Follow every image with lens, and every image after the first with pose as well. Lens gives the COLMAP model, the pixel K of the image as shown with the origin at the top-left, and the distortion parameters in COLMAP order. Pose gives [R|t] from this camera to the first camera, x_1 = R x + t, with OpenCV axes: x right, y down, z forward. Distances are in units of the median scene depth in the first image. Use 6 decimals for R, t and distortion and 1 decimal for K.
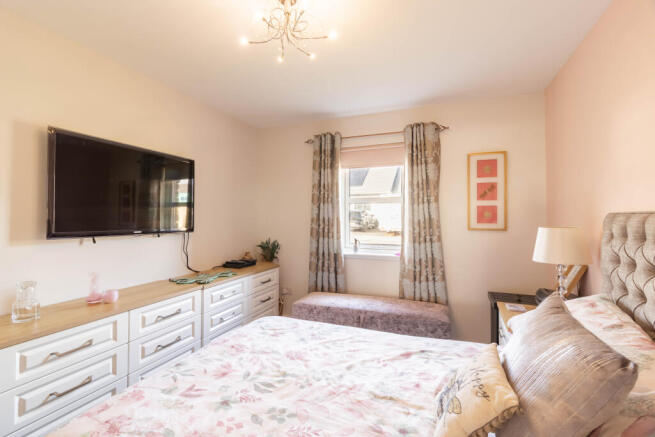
lens RADIAL K [[304.1, 0, 327.1], [0, 304.1, 216.3], [0, 0, 1]] dist [0.000572, 0.000096]
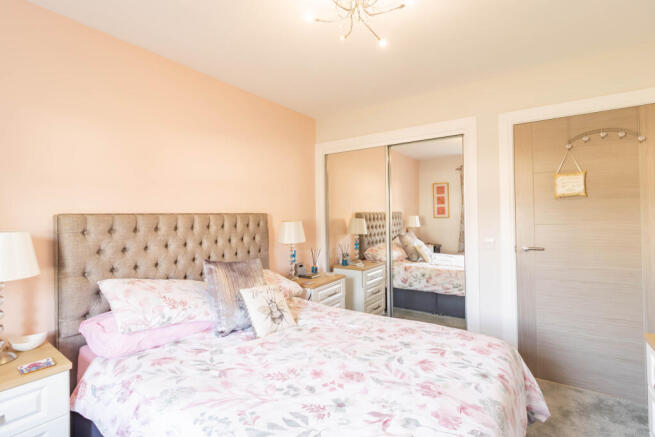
lens RADIAL K [[304.1, 0, 326.4], [0, 304.1, 215.8], [0, 0, 1]] dist [0.000572, 0.000096]
pose [[-0.973151, 0.012722, 0.229814, -0.263056], [0.013073, 0.999915, 0.000001, 0.011984], [-0.229794, 0.003005, -0.973235, 2.090729]]
